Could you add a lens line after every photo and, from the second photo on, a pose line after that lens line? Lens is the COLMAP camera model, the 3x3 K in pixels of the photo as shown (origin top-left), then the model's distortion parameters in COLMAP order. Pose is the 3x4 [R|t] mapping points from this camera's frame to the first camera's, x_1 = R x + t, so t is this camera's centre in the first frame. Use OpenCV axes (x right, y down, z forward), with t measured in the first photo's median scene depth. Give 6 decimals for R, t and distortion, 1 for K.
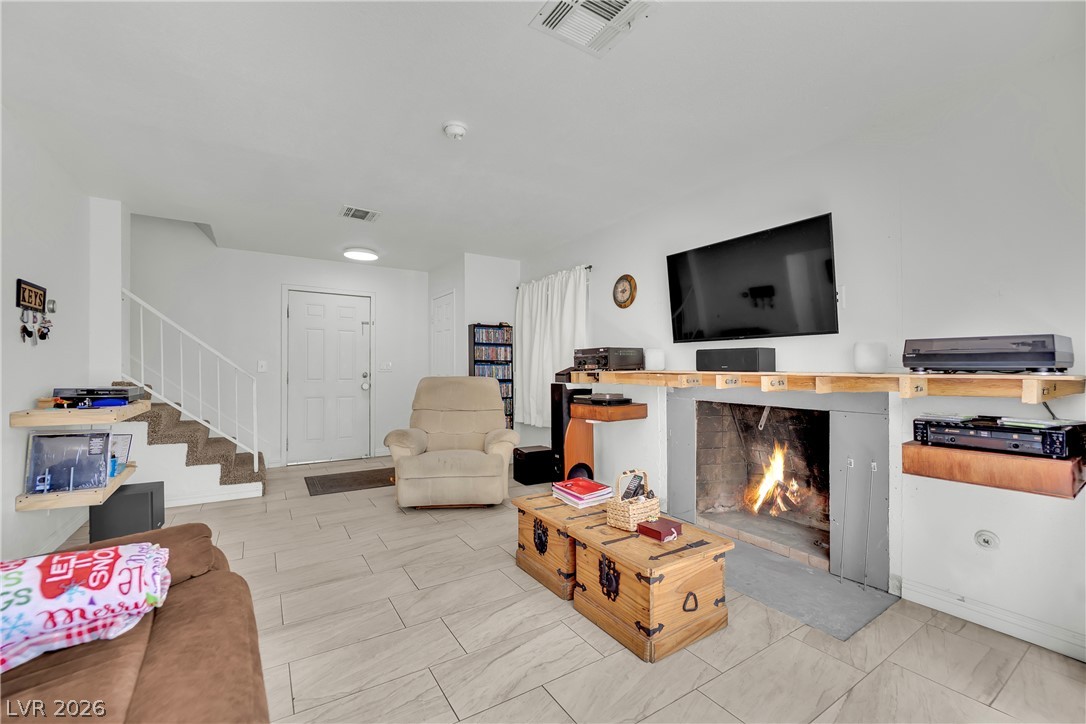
lens RADIAL K [[451.6, 0, 538.7], [0, 451.6, 364.4], [0, 0, 1]] dist [-0.013326, 0.000493]
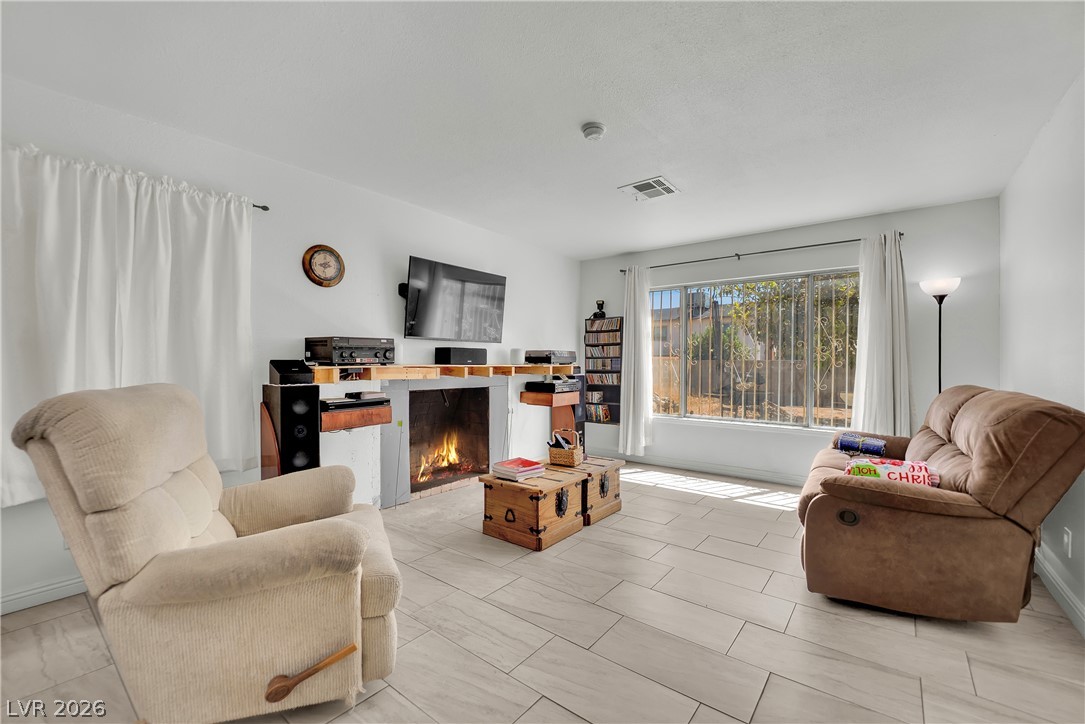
lens RADIAL K [[456.3, 0, 542.5], [0, 456.3, 362.0], [0, 0, 1]] dist [-0.002875, -0.000400]
pose [[-0.338495, -0.007135, 0.940941, -0.705079], [-0.014862, 0.999887, 0.002236, 0.000803], [-0.940851, -0.013228, -0.338563, 0.914584]]
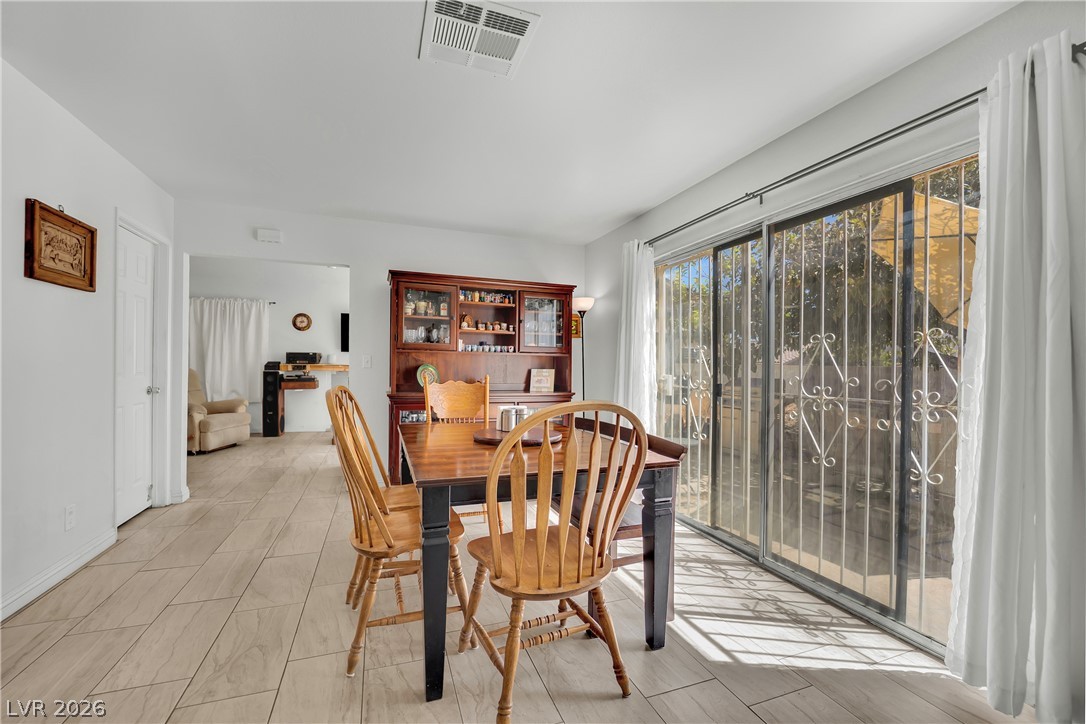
lens RADIAL K [[451.6, 0, 538.7], [0, 451.6, 364.4], [0, 0, 1]] dist [-0.013326, 0.000493]
pose [[0.225845, 0.002996, 0.974159, -1.429065], [-0.019109, 0.999816, 0.001355, -0.005739], [-0.973976, -0.018921, 0.225860, -0.395166]]
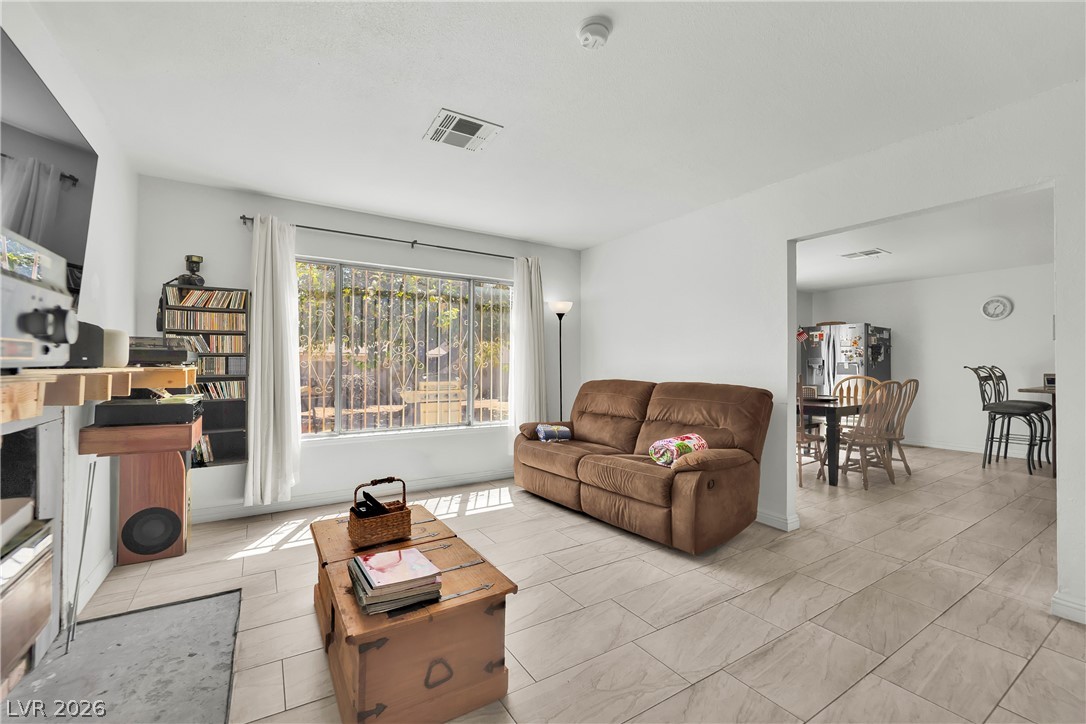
lens RADIAL K [[451.6, 0, 538.7], [0, 451.6, 364.4], [0, 0, 1]] dist [-0.013326, 0.000493]
pose [[-0.999950, -0.009012, 0.004401, -0.059124], [-0.009065, 0.999886, -0.012058, 0.010431], [-0.004292, -0.012098, -0.999918, 1.074982]]
